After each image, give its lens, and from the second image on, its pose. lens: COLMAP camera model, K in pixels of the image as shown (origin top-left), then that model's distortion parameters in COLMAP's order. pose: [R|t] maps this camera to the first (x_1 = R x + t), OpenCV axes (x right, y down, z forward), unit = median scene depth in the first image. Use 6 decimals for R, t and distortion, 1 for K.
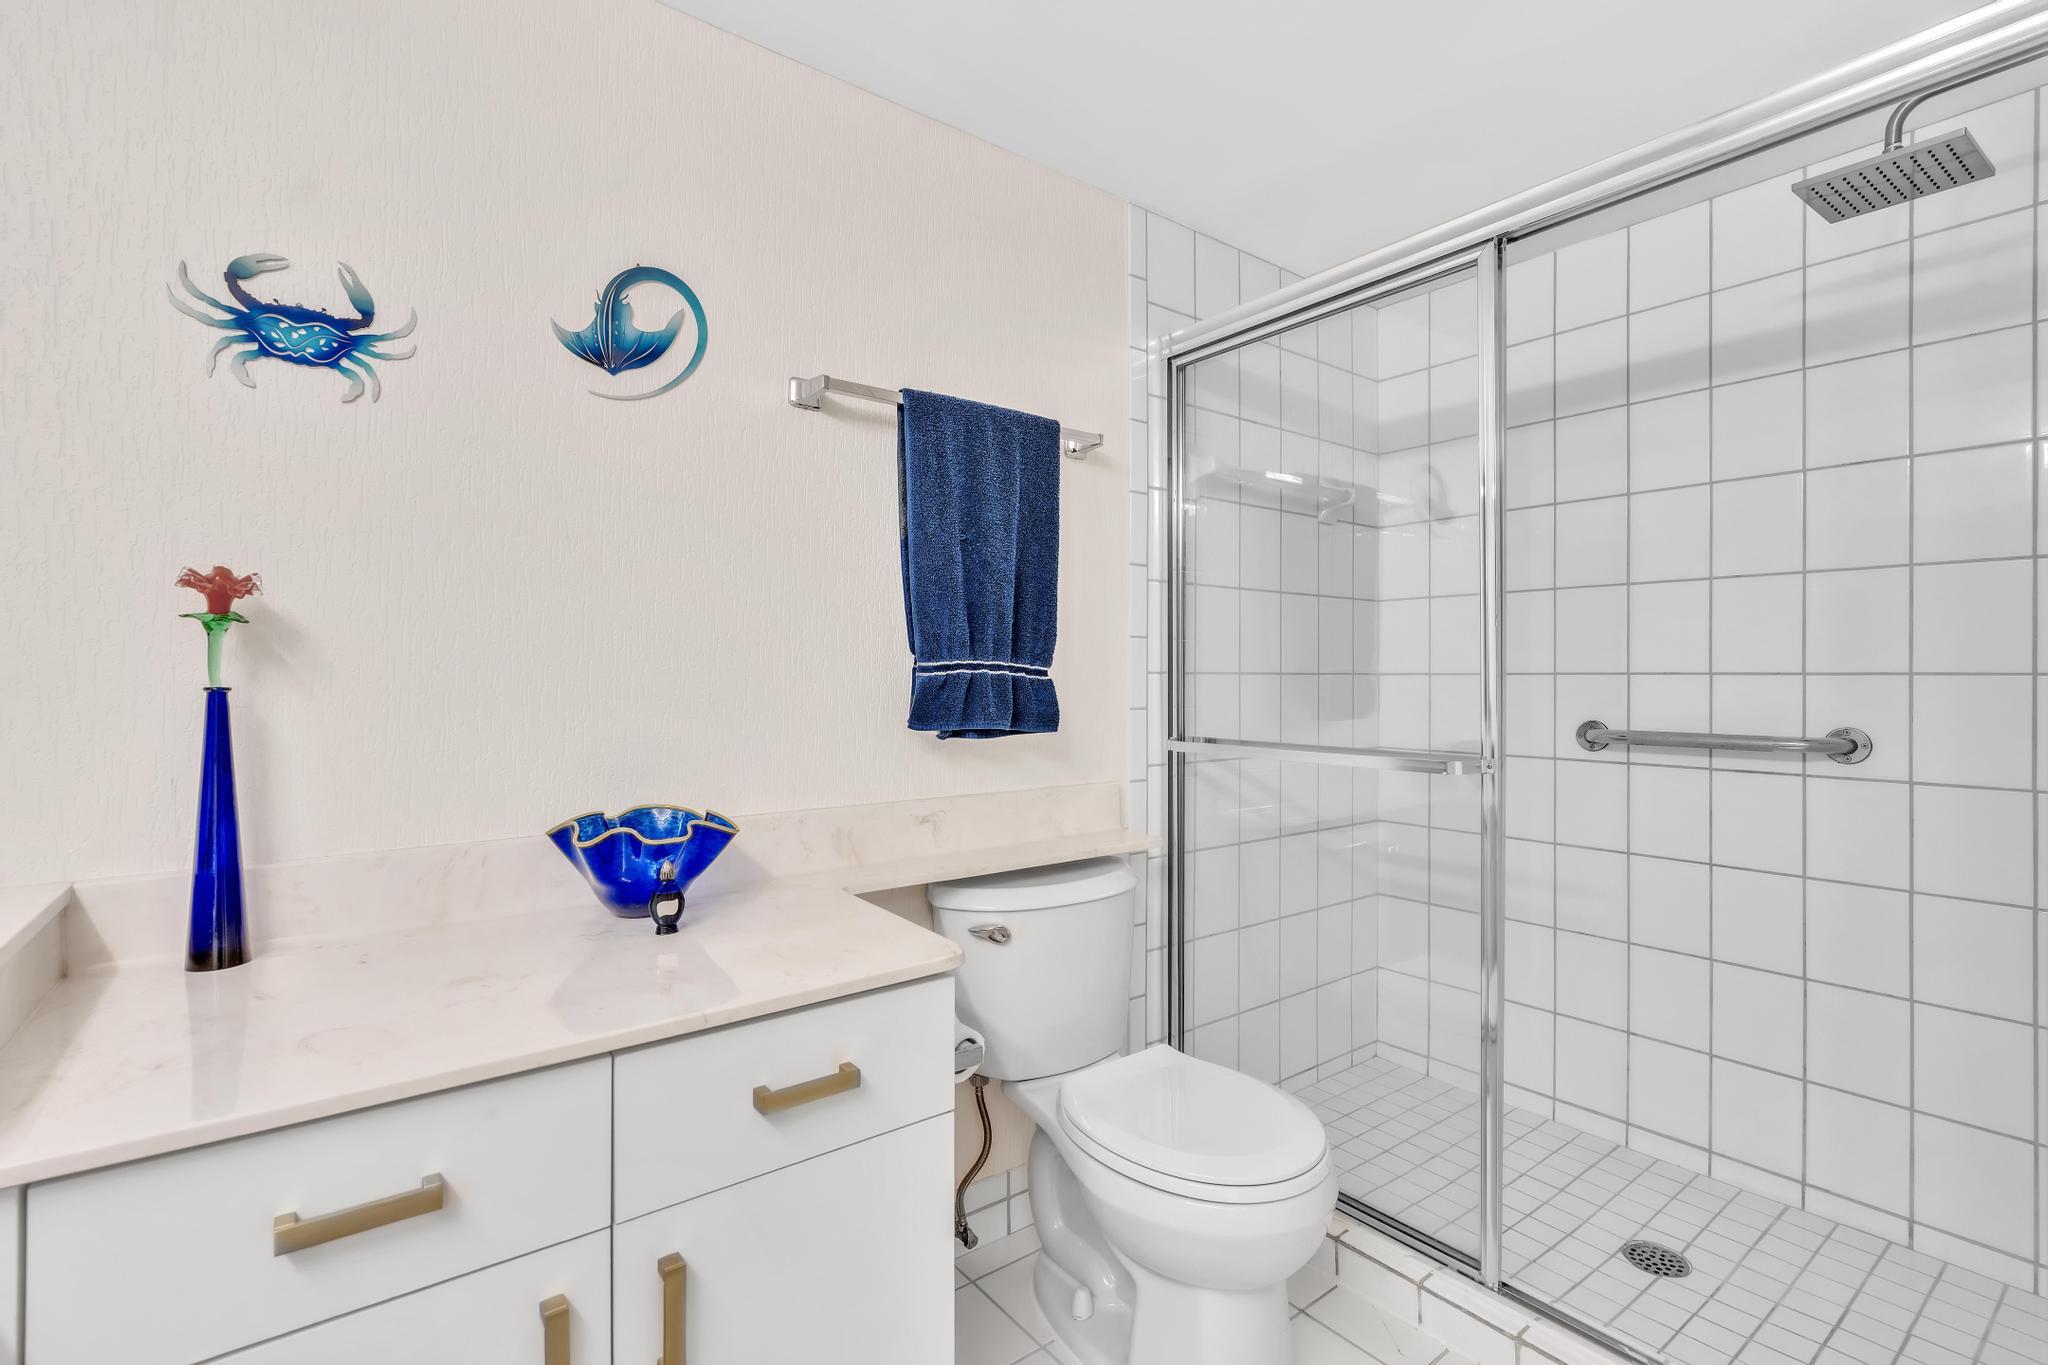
lens RADIAL K [[936.4, 0, 1024.7], [0, 936.4, 679.2], [0, 0, 1]] dist [-0.003921, -0.000283]
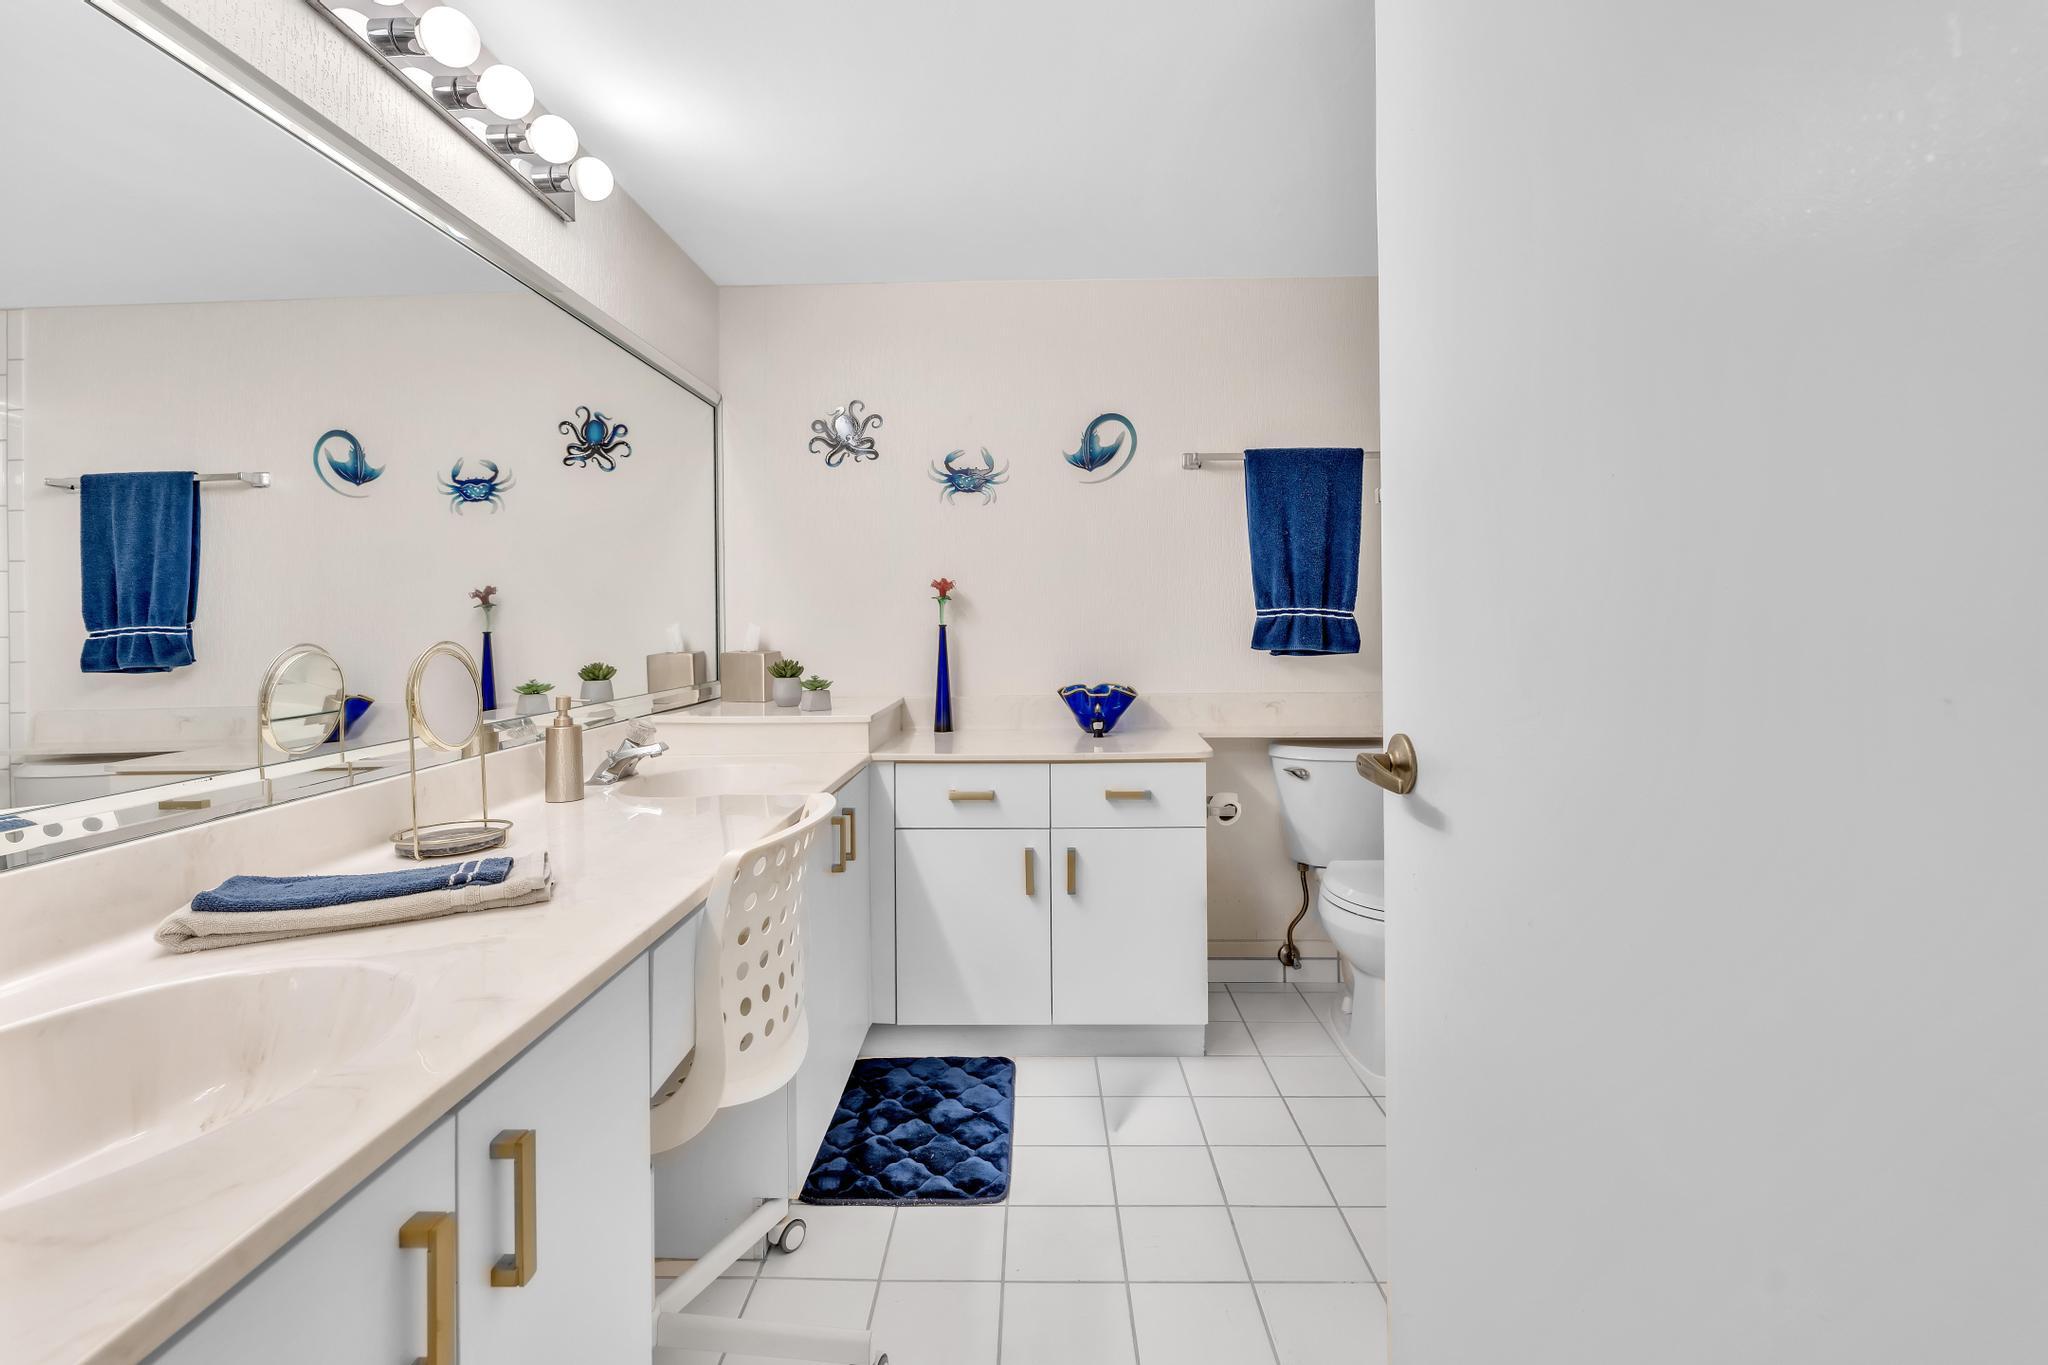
lens RADIAL K [[936.4, 0, 1022.8], [0, 936.4, 626.4], [0, 0, 1]] dist [-0.003921, -0.000283]
pose [[0.784485, -0.005879, -0.620120, 0.712341], [0.007022, 0.999975, -0.000596, 0.012399], [0.620108, -0.003887, 0.784507, -0.697281]]
